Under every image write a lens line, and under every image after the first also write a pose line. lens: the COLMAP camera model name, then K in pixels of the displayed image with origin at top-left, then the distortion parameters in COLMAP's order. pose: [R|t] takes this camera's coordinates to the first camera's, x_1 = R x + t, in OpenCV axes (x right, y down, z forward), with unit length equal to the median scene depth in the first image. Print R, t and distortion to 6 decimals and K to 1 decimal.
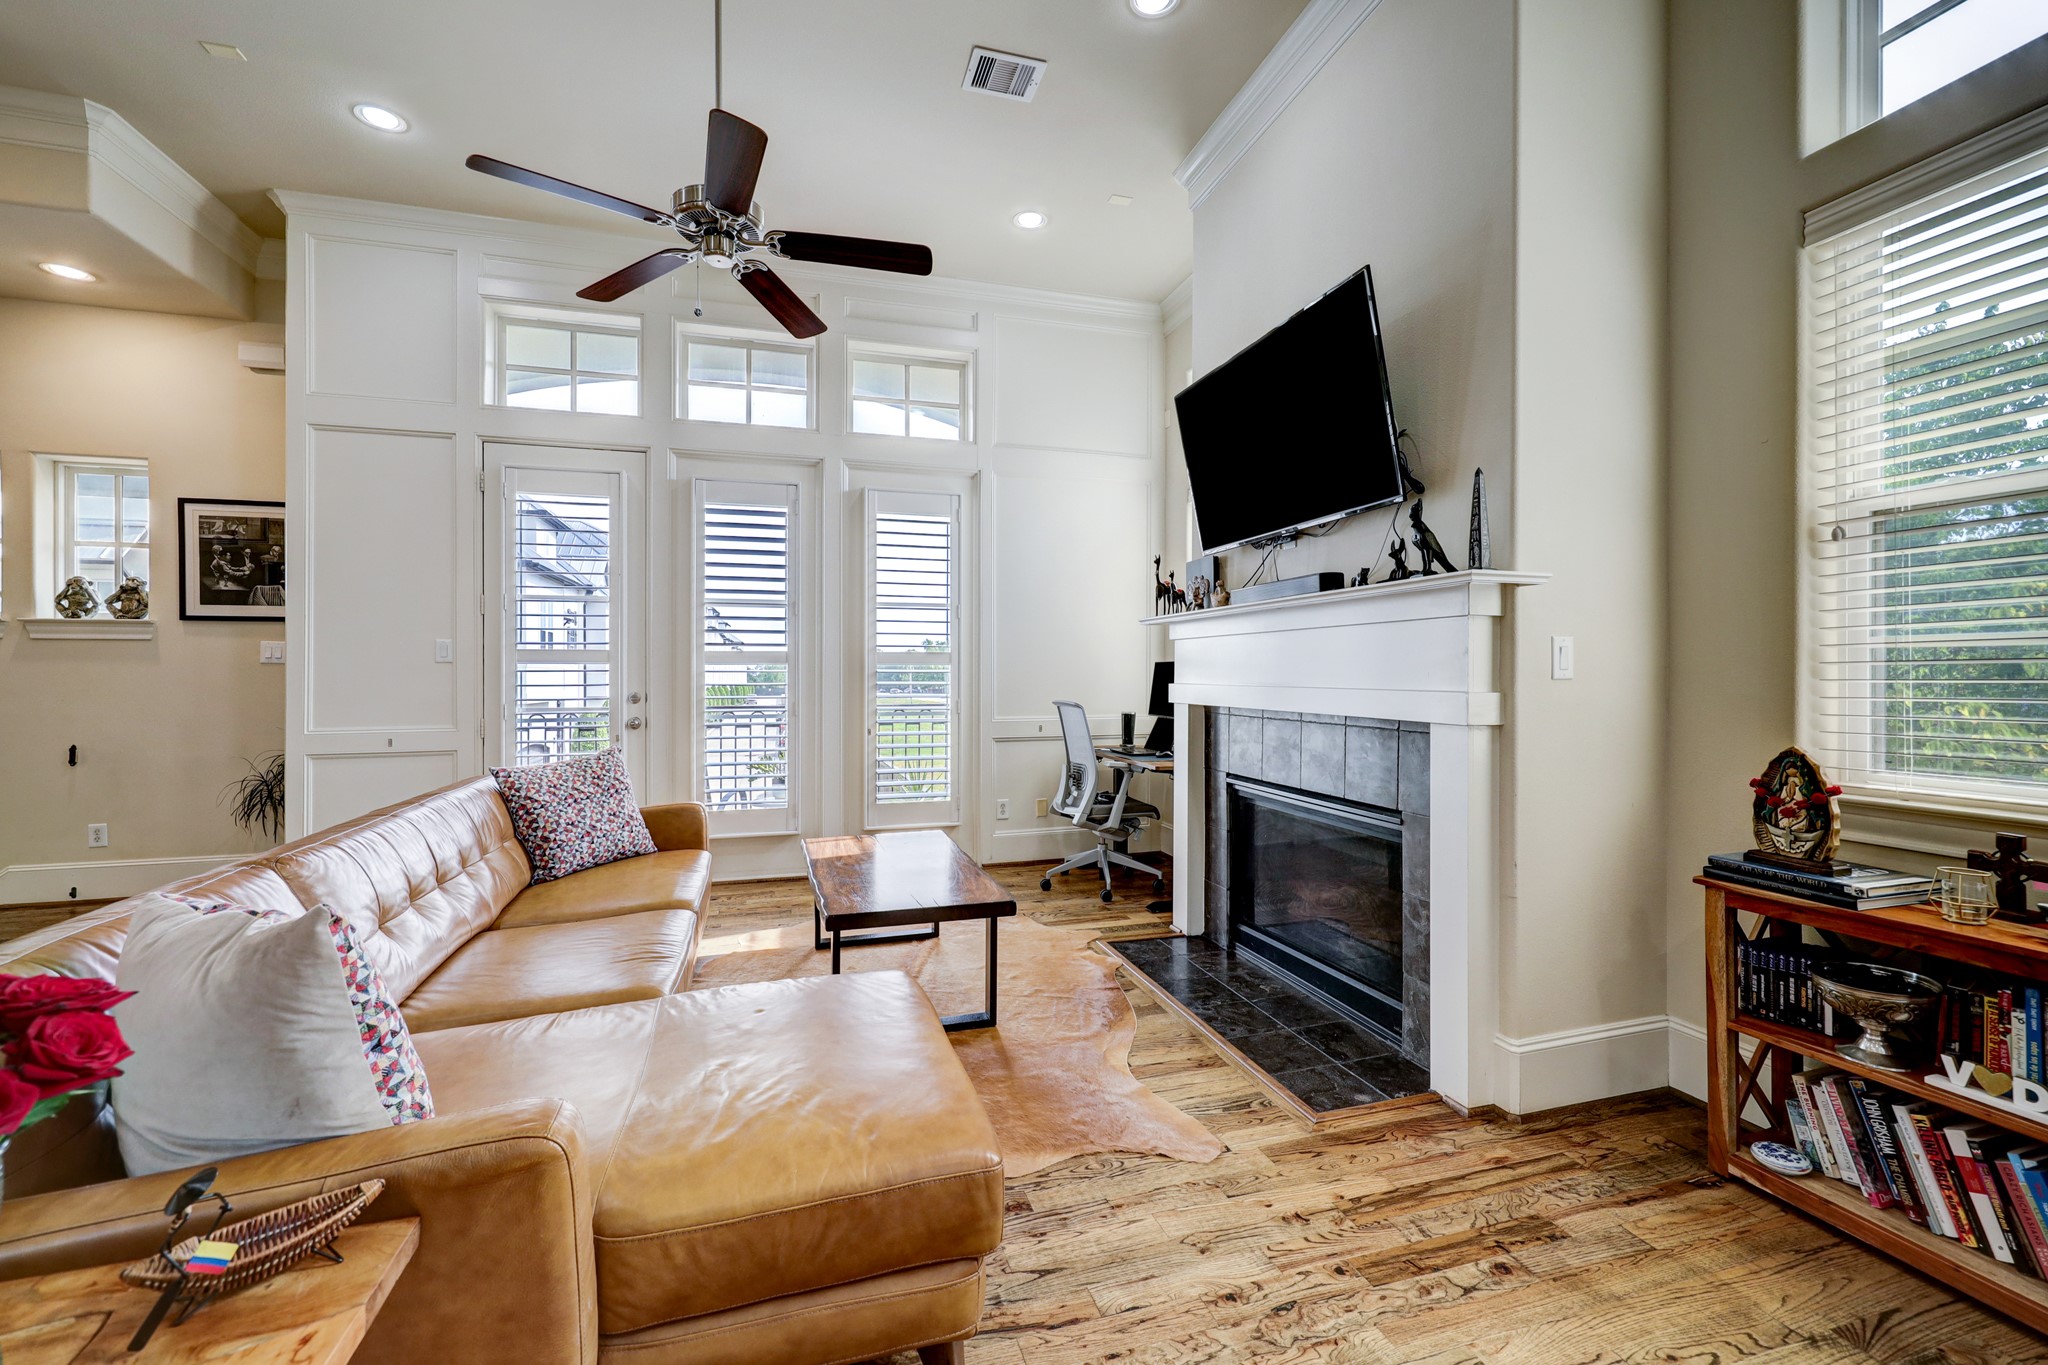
lens RADIAL K [[843.5, 0, 1021.2], [0, 843.5, 679.7], [0, 0, 1]] dist [-0.000602, -0.000121]
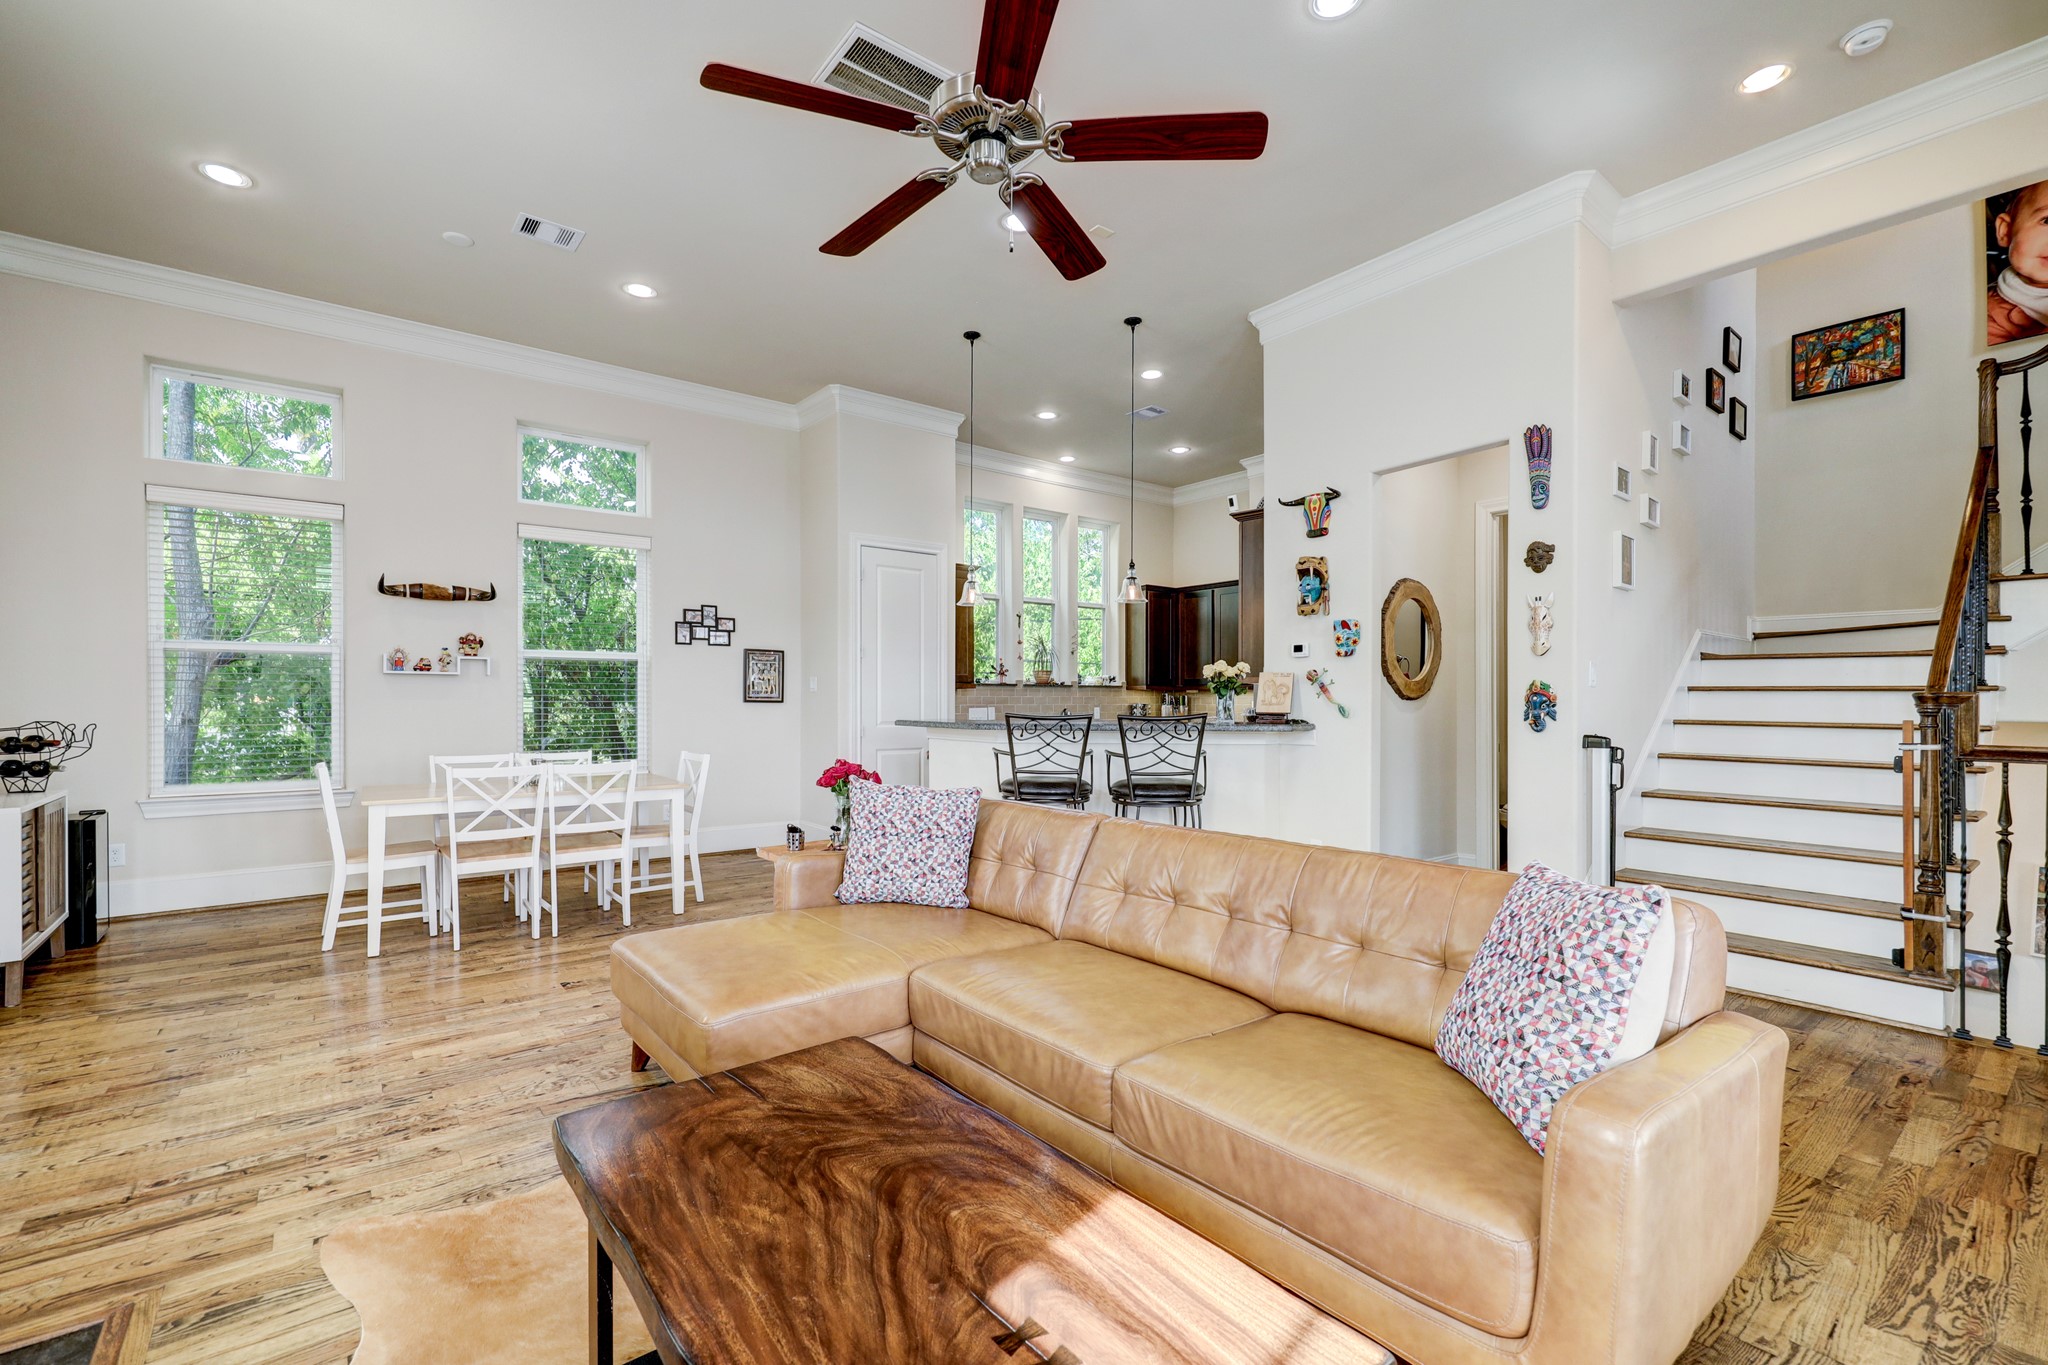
lens RADIAL K [[843.5, 0, 1023.7], [0, 843.5, 695.6], [0, 0, 1]] dist [-0.000602, -0.000121]
pose [[-0.923276, 0.004085, -0.384116, -0.117123], [0.002920, 0.999989, 0.003615, -0.015554], [0.384126, 0.002216, -0.923278, 2.449210]]
